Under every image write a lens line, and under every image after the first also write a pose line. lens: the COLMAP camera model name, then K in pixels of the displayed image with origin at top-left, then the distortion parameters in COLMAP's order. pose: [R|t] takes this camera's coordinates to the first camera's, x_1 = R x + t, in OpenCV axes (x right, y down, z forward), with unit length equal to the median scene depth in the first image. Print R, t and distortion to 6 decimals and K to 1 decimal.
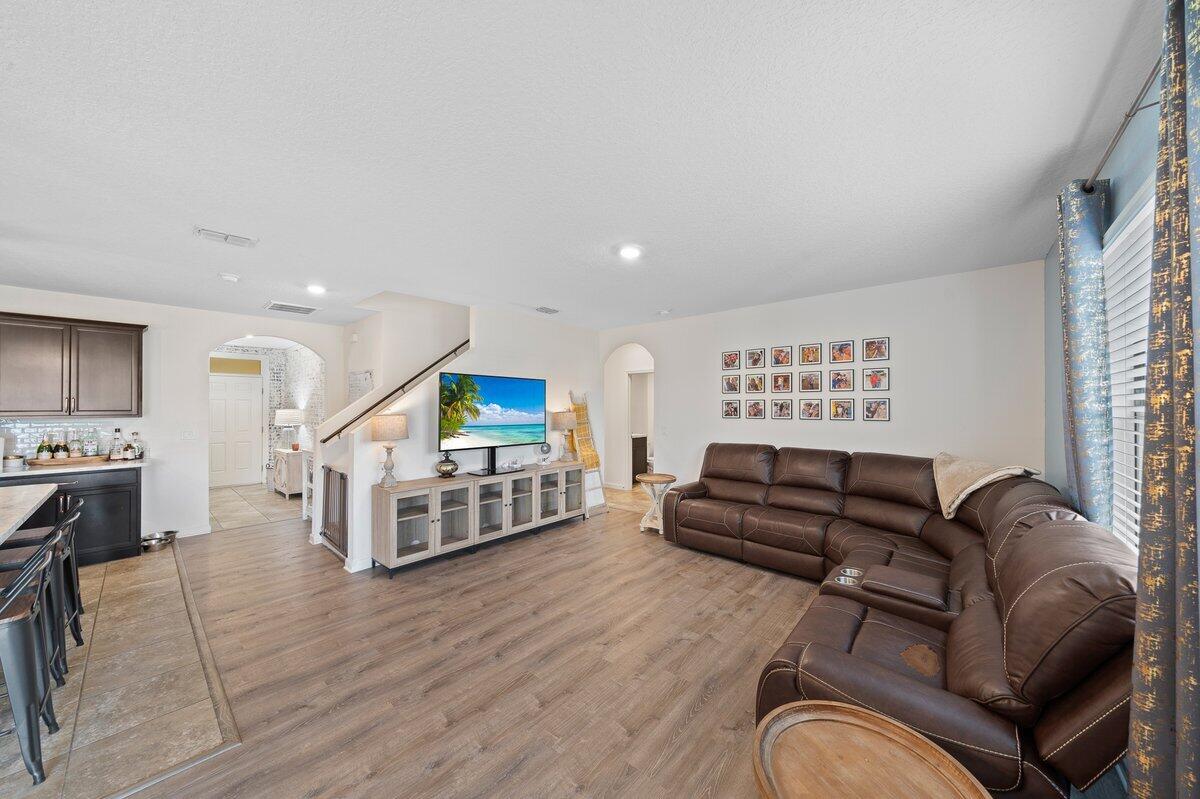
lens RADIAL K [[411.5, 0, 603.8], [0, 411.5, 402.5], [0, 0, 1]] dist [-0.006240, -0.000324]
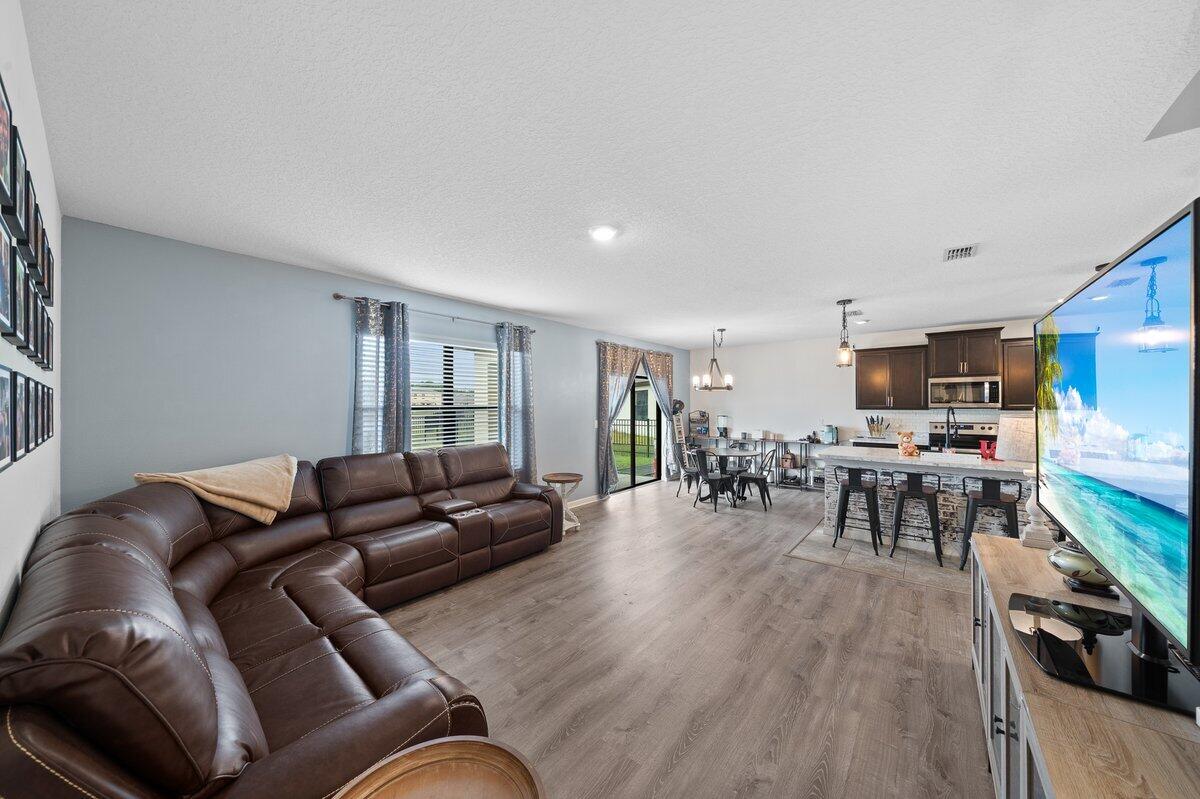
lens RADIAL K [[411.5, 0, 600.1], [0, 411.5, 402.5], [0, 0, 1]] dist [-0.006240, -0.000324]
pose [[-0.999530, 0.006145, -0.030023, 0.071313], [0.006636, 0.999845, -0.016300, 0.014746], [0.029918, -0.016491, -0.999416, 1.371942]]
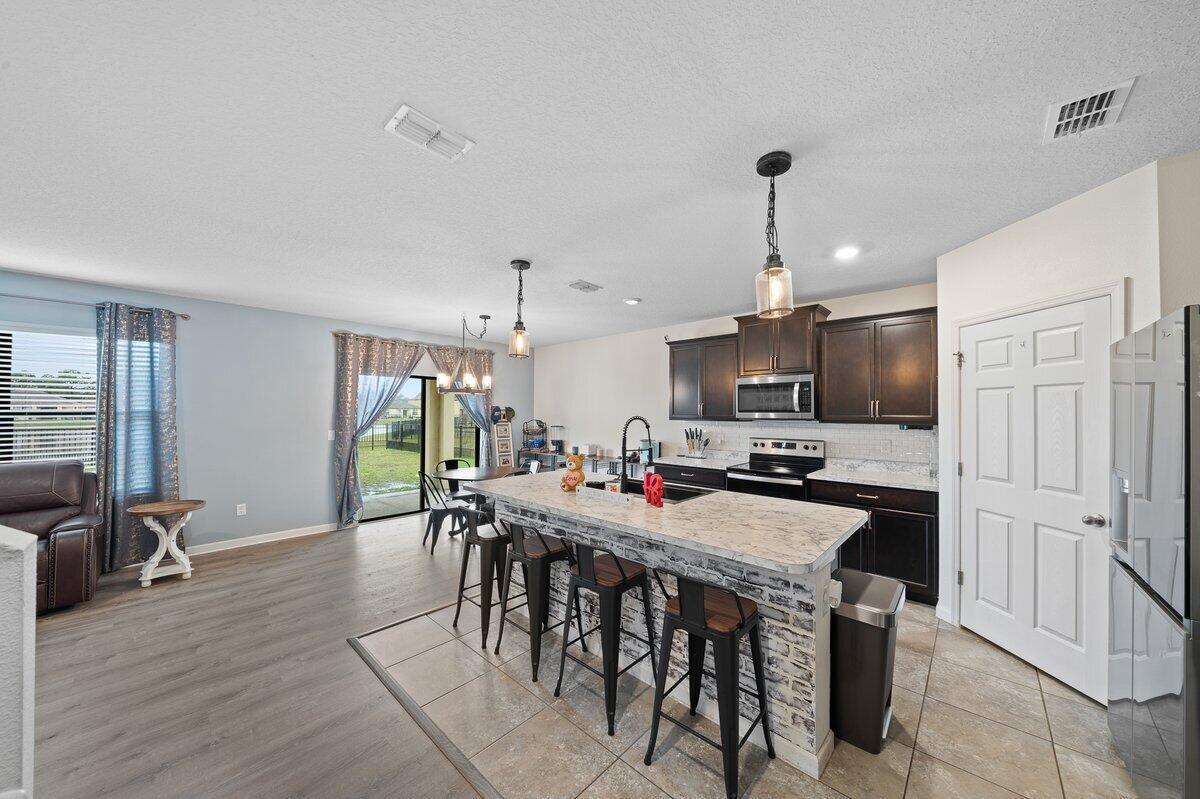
lens RADIAL K [[411.5, 0, 601.0], [0, 411.5, 407.2], [0, 0, 1]] dist [-0.006240, -0.000324]
pose [[-0.999485, -0.000512, 0.032073, -0.782014], [-0.001269, 0.999722, -0.023561, 0.013886], [-0.032052, -0.023590, -0.999208, 1.051308]]
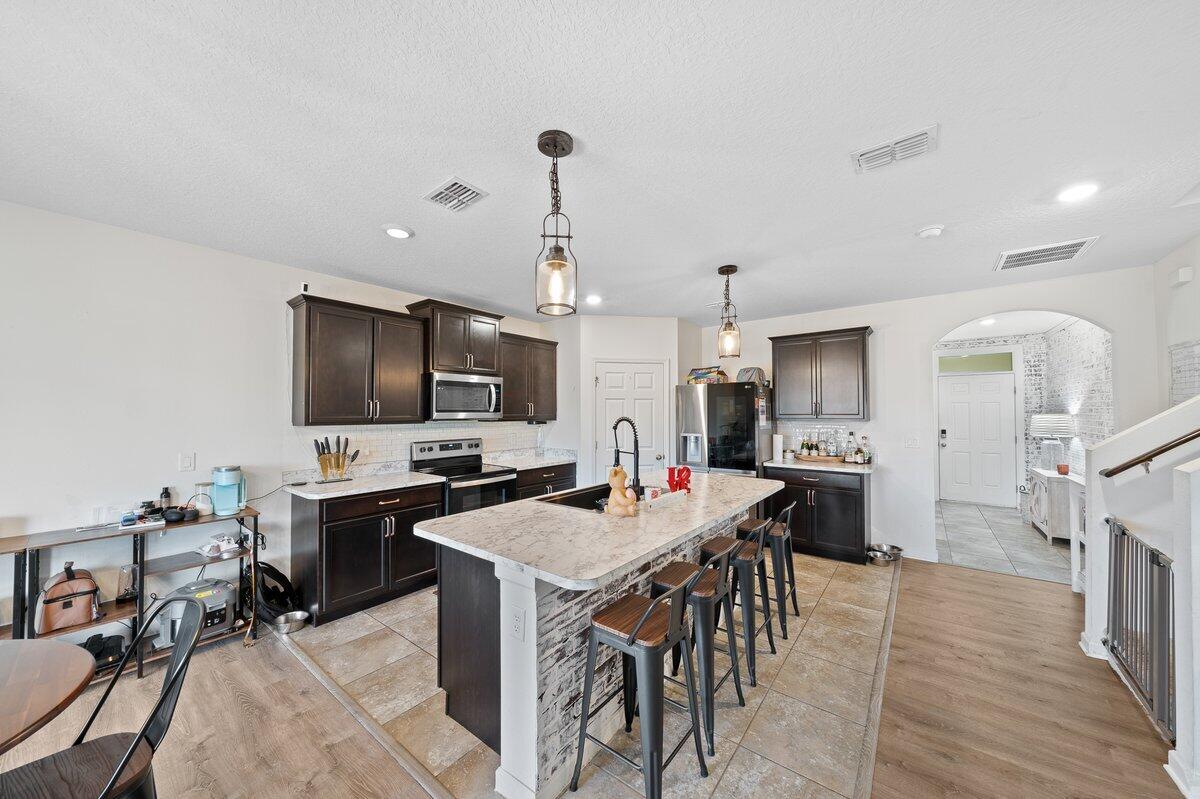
lens RADIAL K [[411.5, 0, 609.3], [0, 411.5, 405.1], [0, 0, 1]] dist [-0.006240, -0.000324]
pose [[0.069426, -0.015237, -0.997471, -0.199751], [0.011890, 0.999825, -0.014446, 0.003572], [0.997516, -0.010857, 0.069595, 0.320860]]
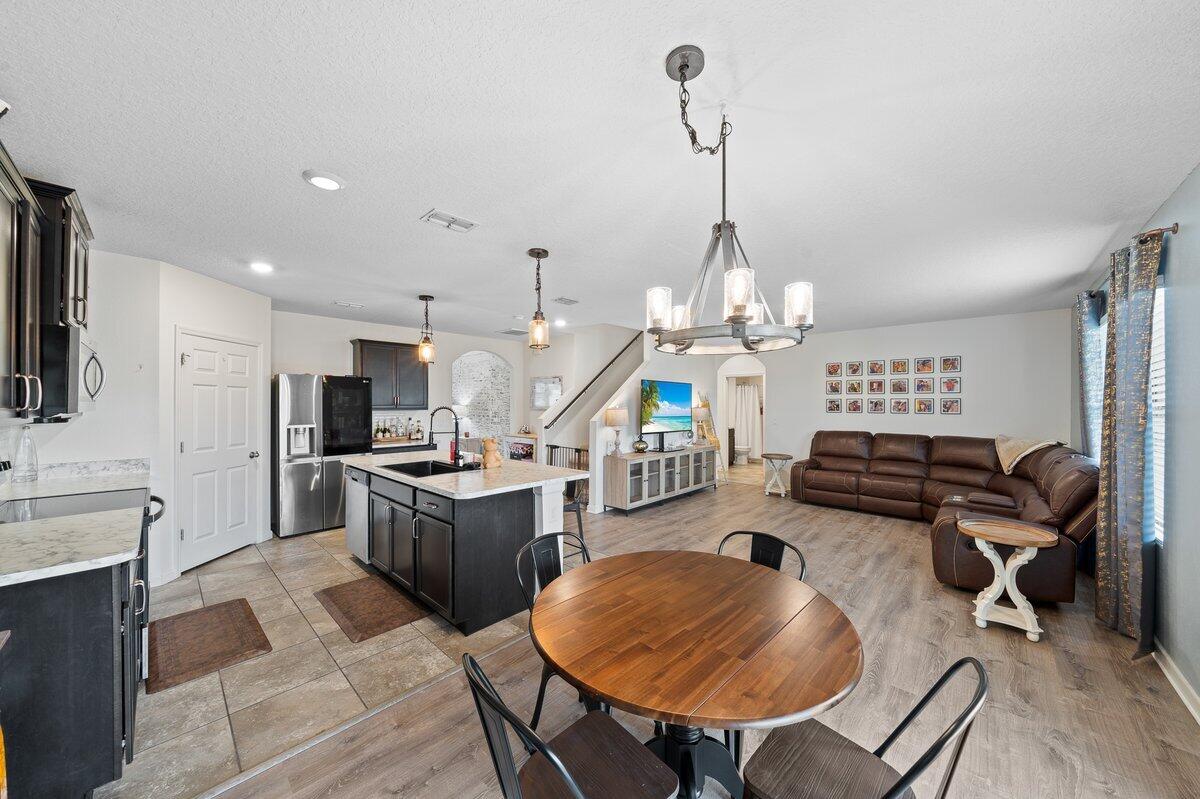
lens RADIAL K [[411.5, 0, 608.6], [0, 411.5, 401.3], [0, 0, 1]] dist [-0.006240, -0.000324]
pose [[0.999601, 0.003532, -0.028013, -0.461300], [-0.003401, 0.999983, 0.004736, -0.002662], [0.028029, -0.004639, 0.999596, -0.437273]]
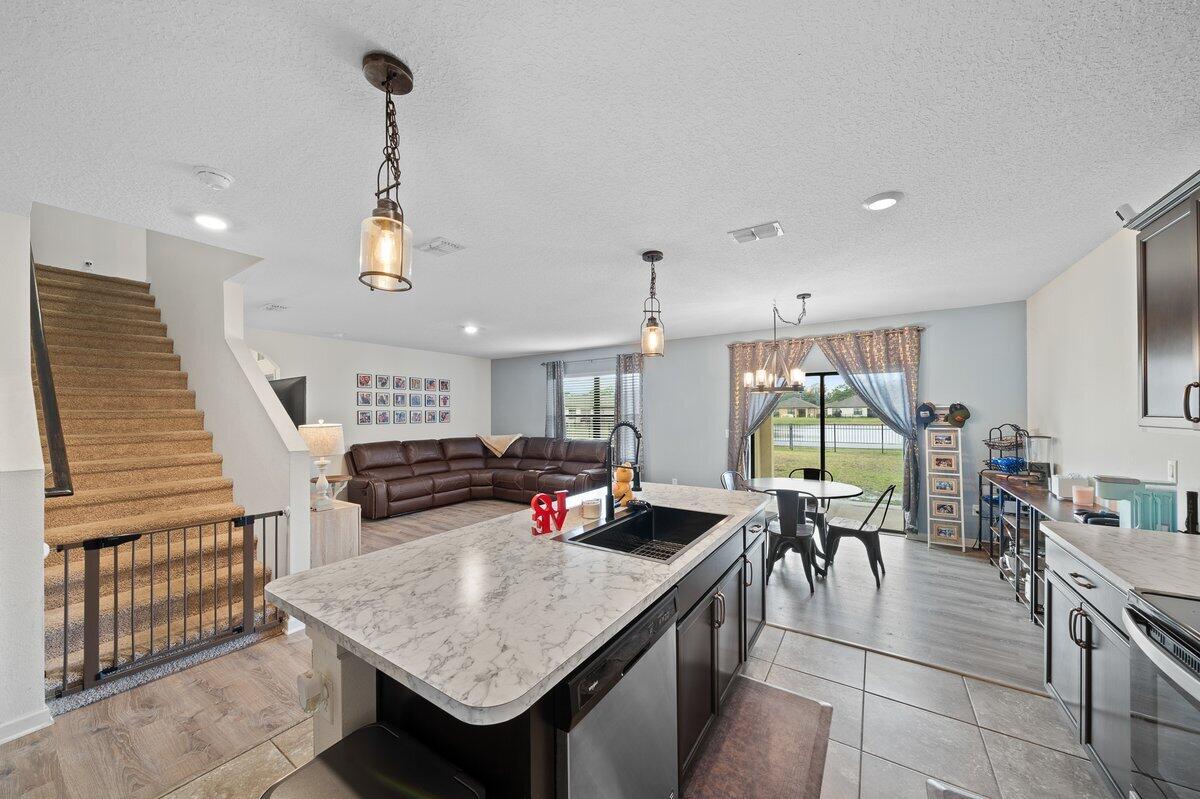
lens RADIAL K [[411.5, 0, 600.7], [0, 411.5, 408.9], [0, 0, 1]] dist [-0.006240, -0.000324]
pose [[-0.131661, 0.013587, 0.991202, -1.286824], [-0.002935, 0.999896, -0.014096, 0.005701], [-0.991290, -0.004765, -0.131608, 0.489024]]
